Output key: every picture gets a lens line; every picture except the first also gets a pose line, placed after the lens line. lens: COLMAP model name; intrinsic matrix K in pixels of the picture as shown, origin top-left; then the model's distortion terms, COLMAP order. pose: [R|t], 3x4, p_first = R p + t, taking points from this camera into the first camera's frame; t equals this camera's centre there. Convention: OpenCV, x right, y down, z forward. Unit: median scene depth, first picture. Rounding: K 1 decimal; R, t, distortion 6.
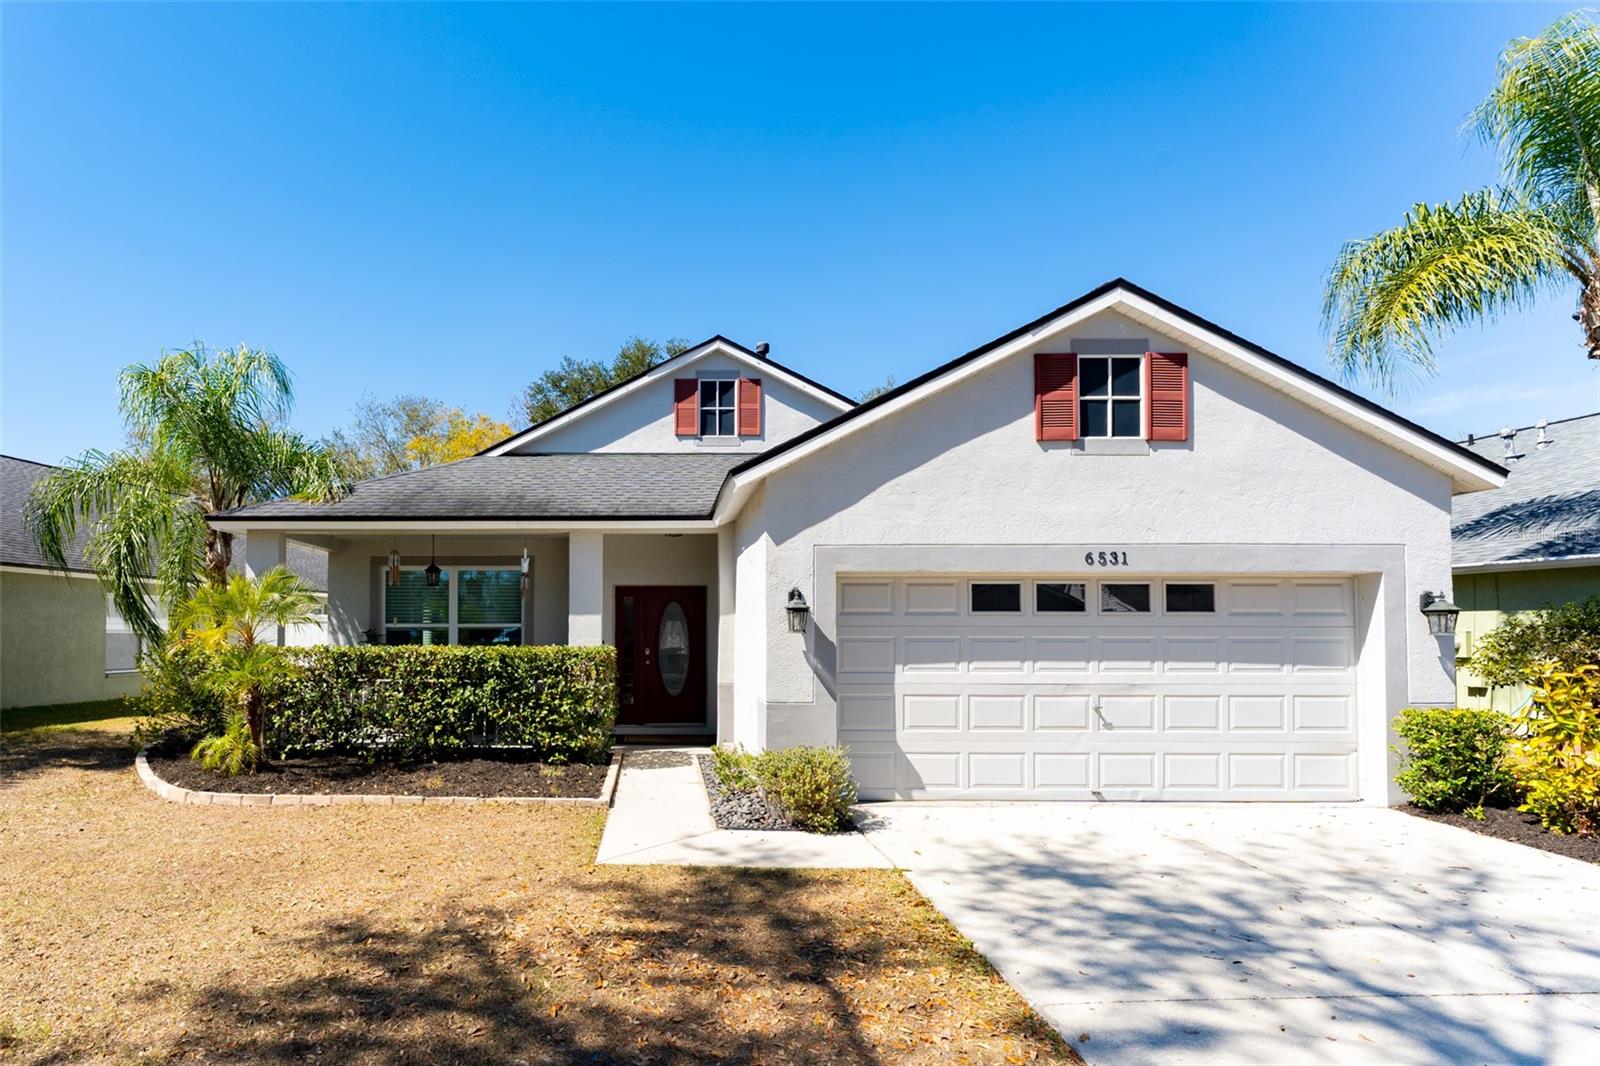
lens RADIAL K [[728.0, 0, 800.0], [0, 728.0, 556.7], [0, 0, 1]] dist [-0.003882, -0.000166]
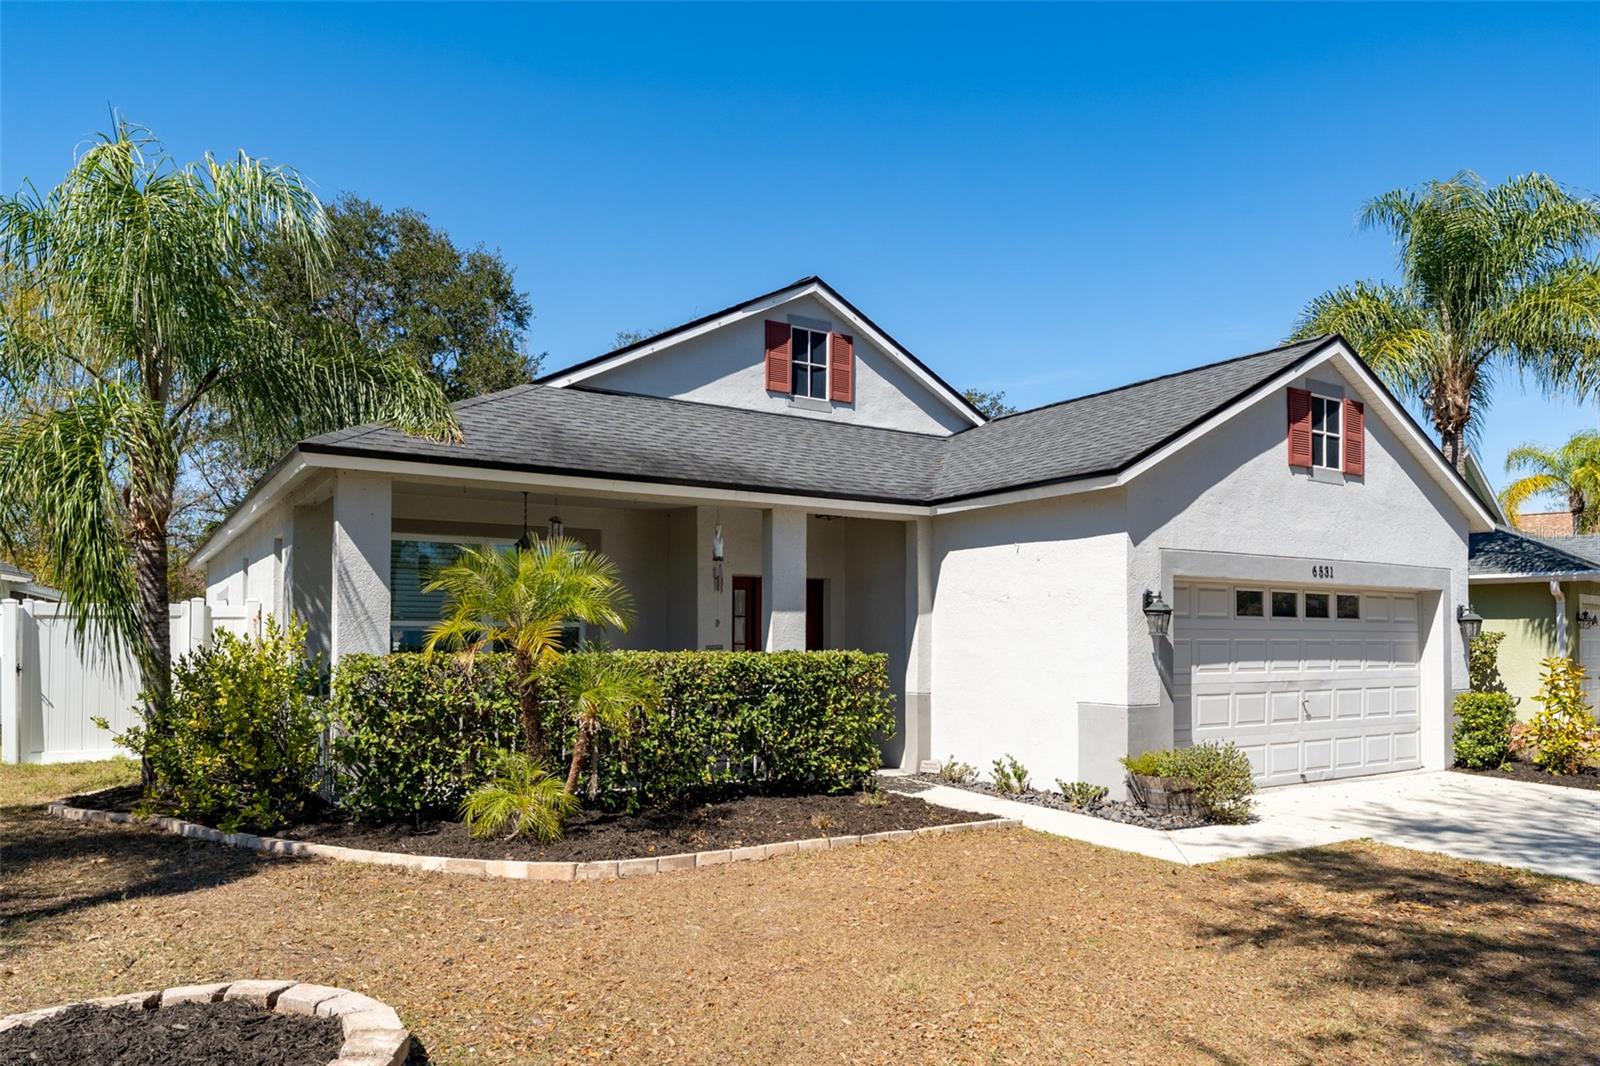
lens RADIAL K [[960.3, 0, 800.0], [0, 960.3, 533.0], [0, 0, 1]] dist [0.001909, -0.000258]
pose [[0.859846, 0.055905, 0.507484, -1.055445], [-0.053895, 0.998372, -0.018667, 0.013983], [-0.507701, -0.011300, 0.861459, 0.100969]]
